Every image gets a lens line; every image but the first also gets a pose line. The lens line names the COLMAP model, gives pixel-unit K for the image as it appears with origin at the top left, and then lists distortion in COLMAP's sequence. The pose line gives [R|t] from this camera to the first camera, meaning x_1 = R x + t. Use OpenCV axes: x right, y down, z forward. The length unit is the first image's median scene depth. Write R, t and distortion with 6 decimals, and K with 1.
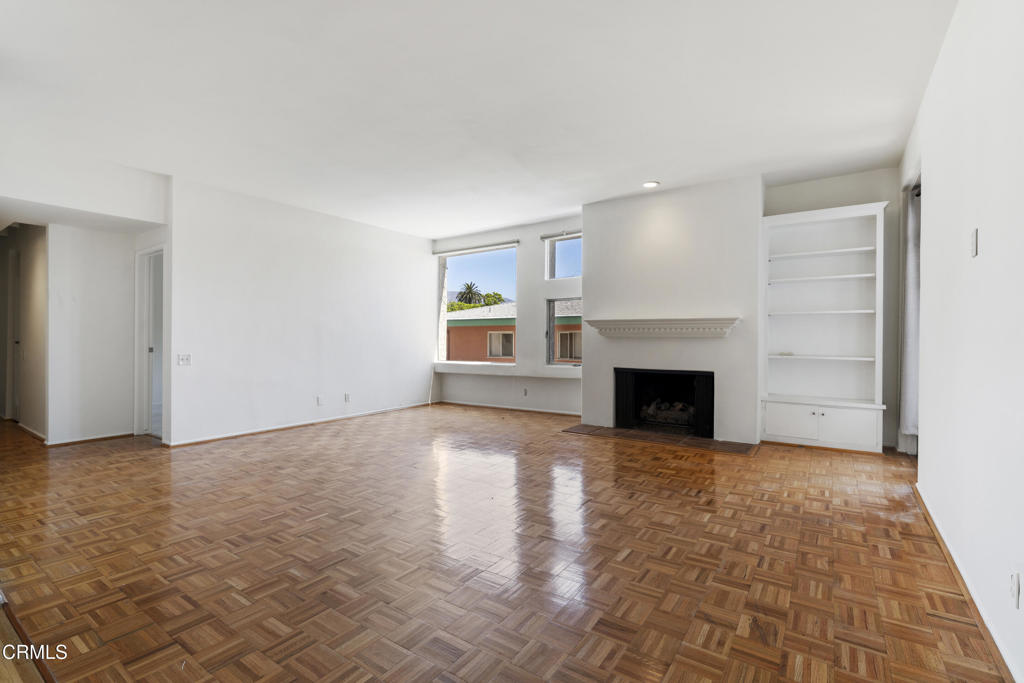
lens RADIAL K [[465.1, 0, 513.8], [0, 465.1, 338.6], [0, 0, 1]] dist [-0.002259, -0.000367]
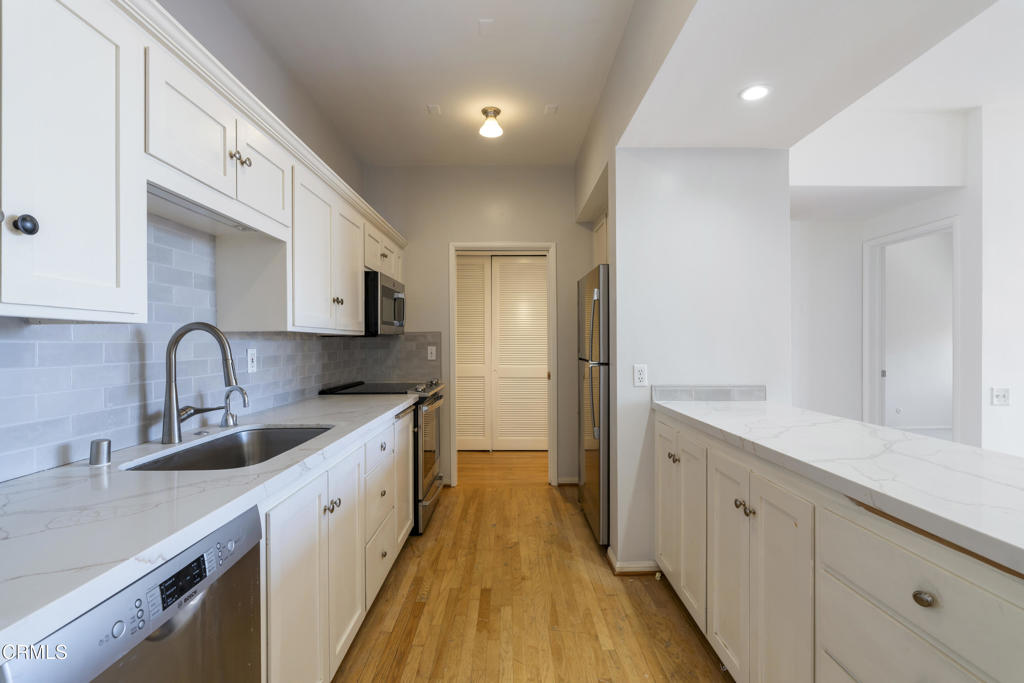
lens RADIAL K [[487.0, 0, 512.0], [0, 487.0, 341.5], [0, 0, 1]] dist [0.001334, 0.000370]
pose [[0.552801, -0.004446, -0.833302, -1.021916], [0.001635, 0.999990, -0.004250, -0.050790], [0.833312, 0.000988, 0.552802, 0.196837]]
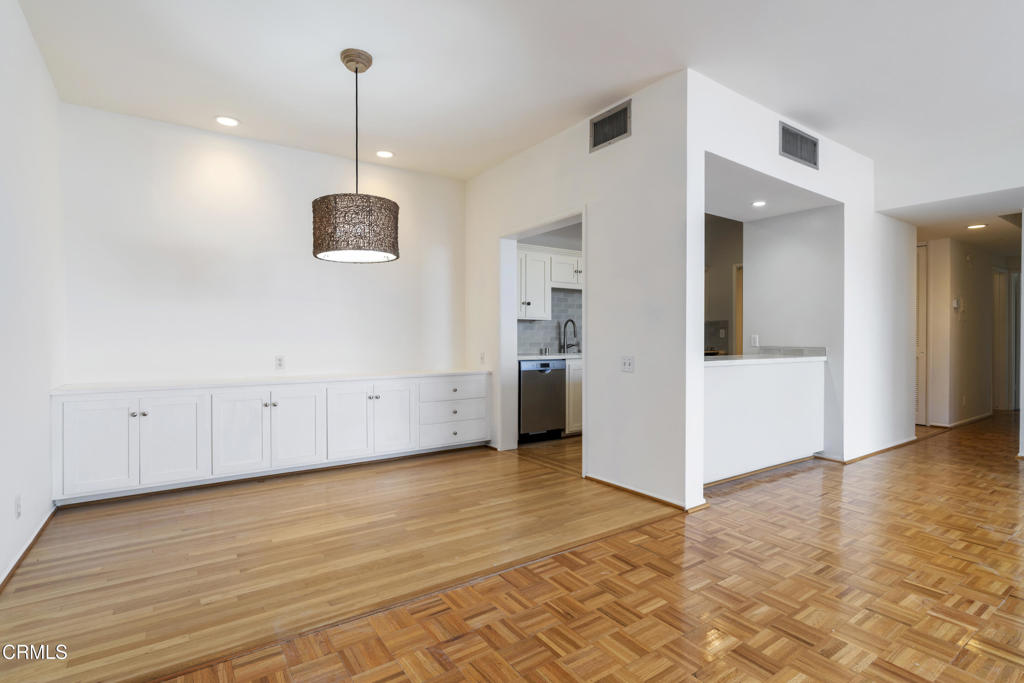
lens RADIAL K [[505.9, 0, 512.0], [0, 505.9, 341.5], [0, 0, 1]] dist [0.000070, 0.000623]
pose [[-0.352719, 0.006825, -0.935705, 0.479600], [-0.002546, 0.999963, 0.008254, 0.003787], [0.935726, 0.005294, -0.352688, 0.773460]]
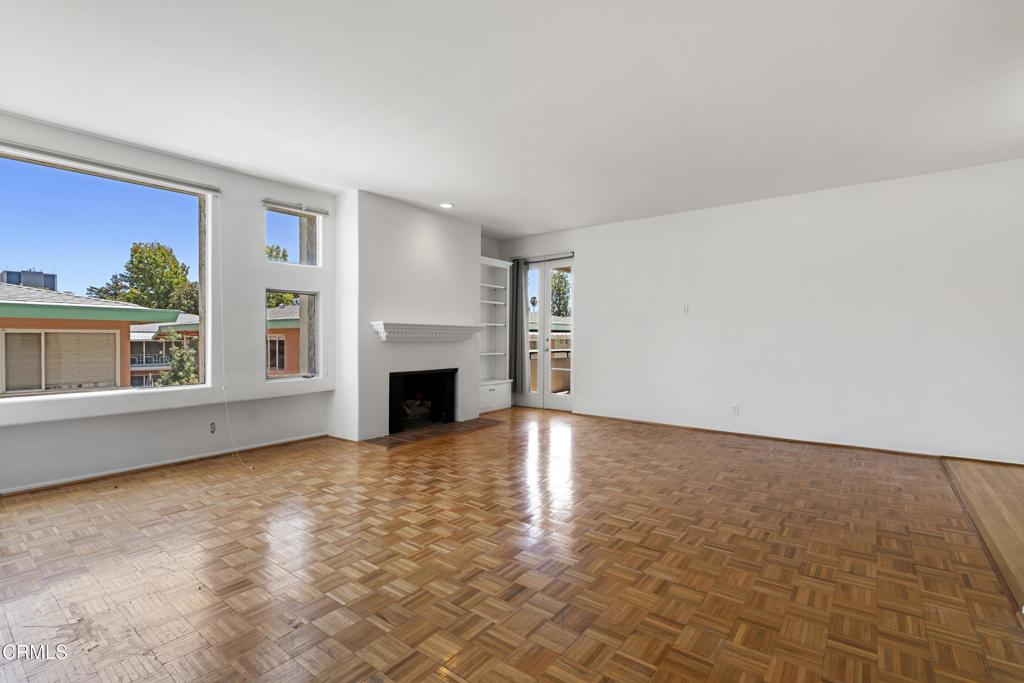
lens RADIAL K [[465.1, 0, 513.8], [0, 465.1, 338.6], [0, 0, 1]] dist [-0.002259, -0.000367]
pose [[0.062762, -0.003035, 0.998024, -1.610426], [0.002154, 0.999993, 0.002906, -0.023438], [-0.998026, 0.001968, 0.062768, 1.508179]]
